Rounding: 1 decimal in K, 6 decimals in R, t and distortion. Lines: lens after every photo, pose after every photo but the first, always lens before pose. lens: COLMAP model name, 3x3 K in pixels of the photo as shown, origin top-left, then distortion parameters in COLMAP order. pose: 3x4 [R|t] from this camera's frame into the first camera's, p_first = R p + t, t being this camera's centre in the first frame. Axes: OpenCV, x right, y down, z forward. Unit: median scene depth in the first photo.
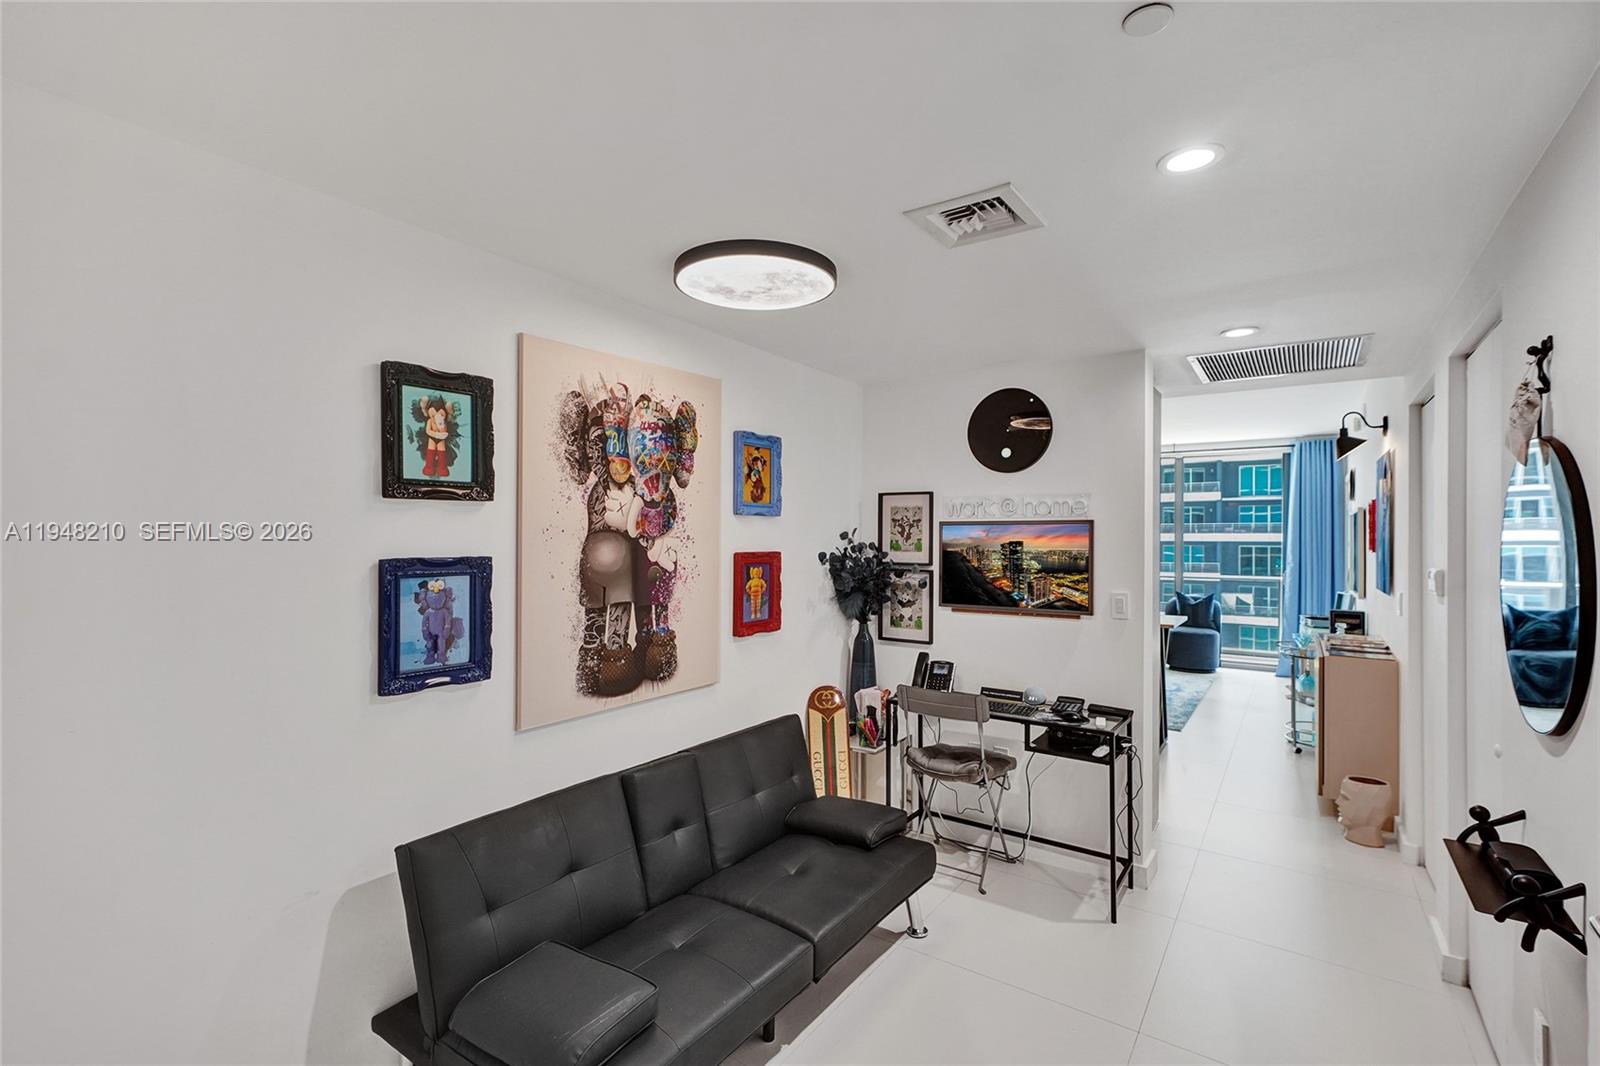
lens RADIAL K [[724.9, 0, 794.5], [0, 724.9, 543.4], [0, 0, 1]] dist [0.002258, -0.000007]
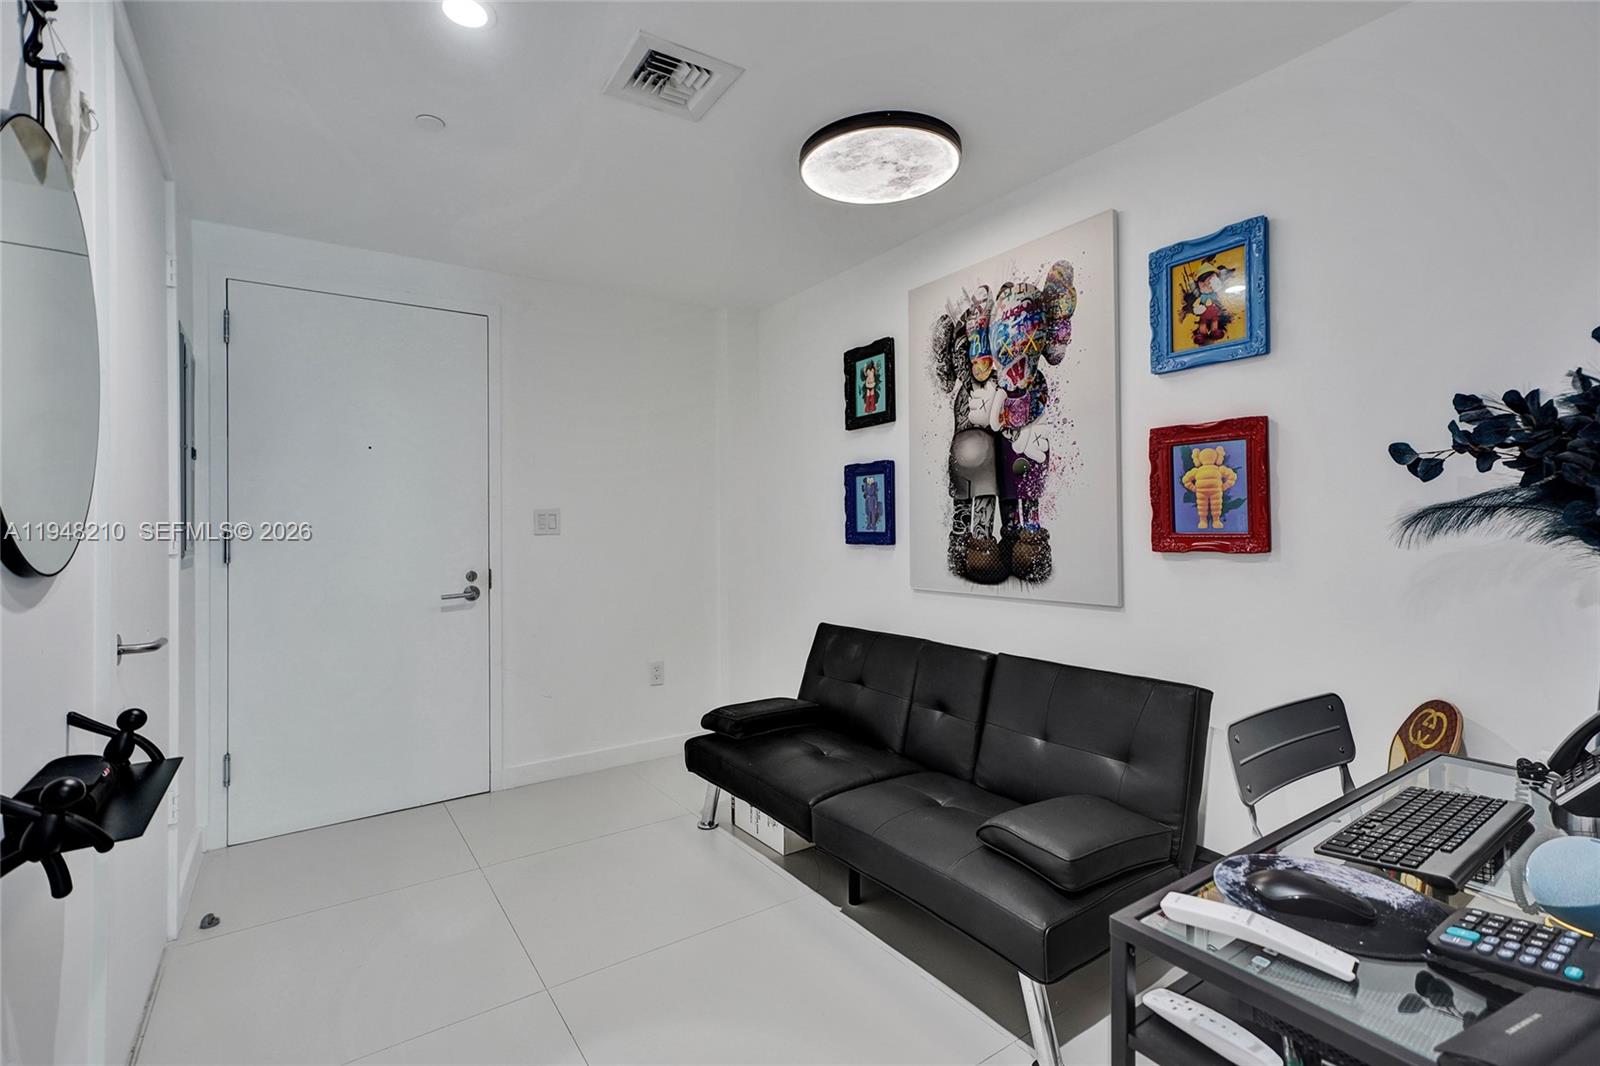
lens RADIAL K [[724.9, 0, 799.6], [0, 724.9, 524.6], [0, 0, 1]] dist [0.002258, -0.000007]
pose [[-0.343271, -0.004097, -0.939228, 0.833413], [0.002229, 0.999984, -0.005177, 0.128874], [0.939234, -0.003871, -0.343256, 1.110979]]
